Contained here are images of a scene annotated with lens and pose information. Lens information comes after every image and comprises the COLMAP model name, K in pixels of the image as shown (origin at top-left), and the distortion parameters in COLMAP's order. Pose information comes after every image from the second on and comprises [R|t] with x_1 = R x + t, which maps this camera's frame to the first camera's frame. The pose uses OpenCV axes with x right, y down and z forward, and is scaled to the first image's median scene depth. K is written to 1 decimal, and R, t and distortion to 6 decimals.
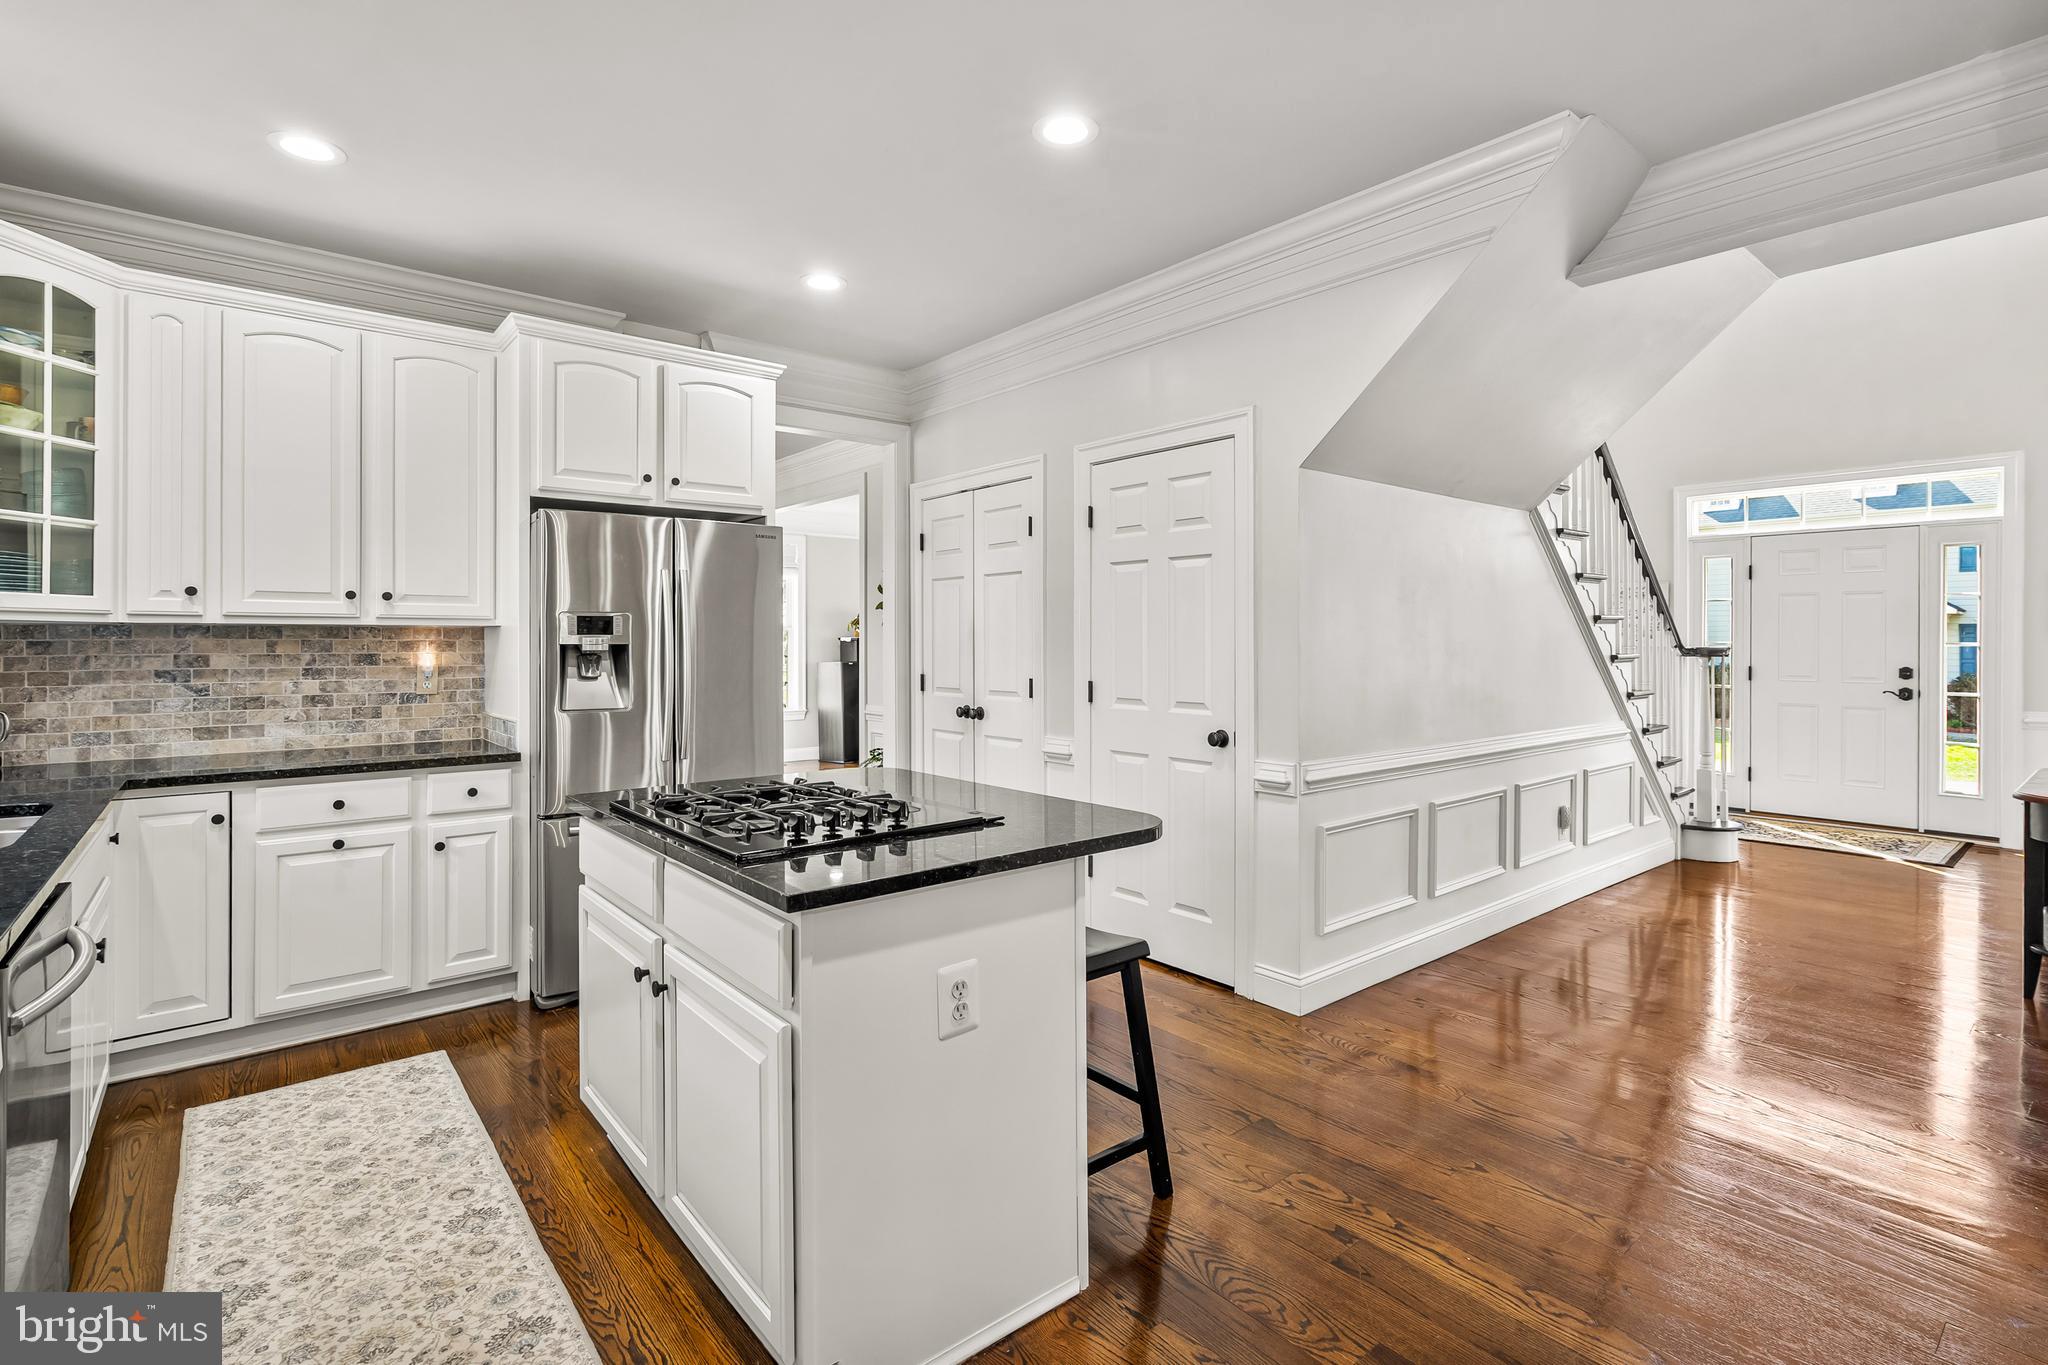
lens RADIAL K [[929.6, 0, 1073.5], [0, 929.6, 641.7], [0, 0, 1]] dist [-0.001545, 0.002317]
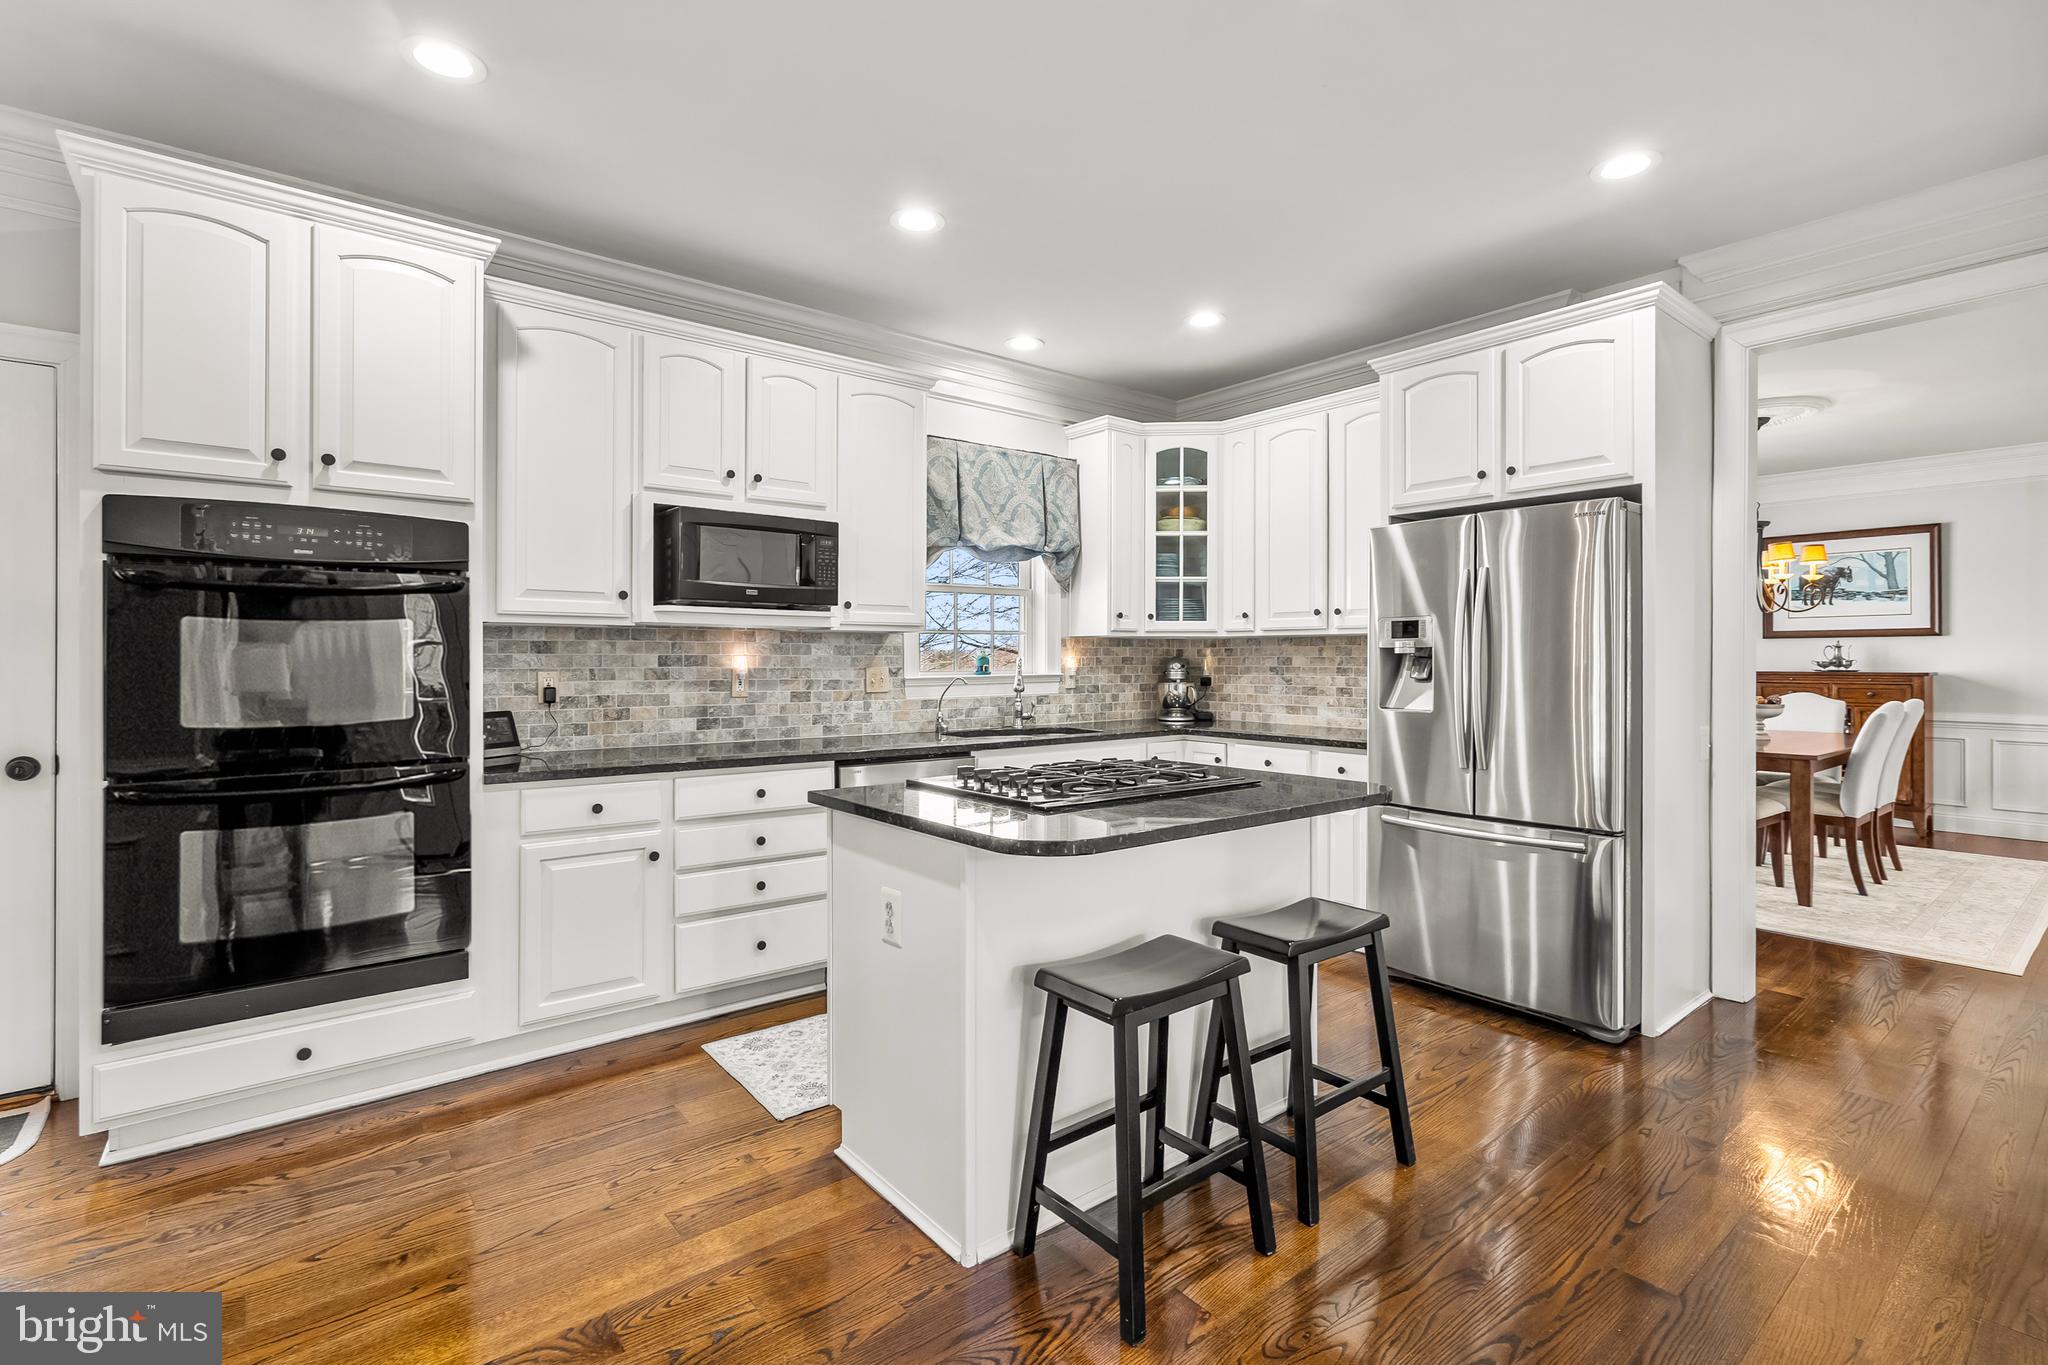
lens RADIAL K [[929.6, 0, 1012.1], [0, 929.6, 657.3], [0, 0, 1]] dist [-0.001545, 0.002317]
pose [[-0.017470, 0.000517, -0.999847, 0.571028], [0.001211, 0.999999, 0.000496, 0.013522], [0.999847, -0.001202, -0.017471, 0.590112]]
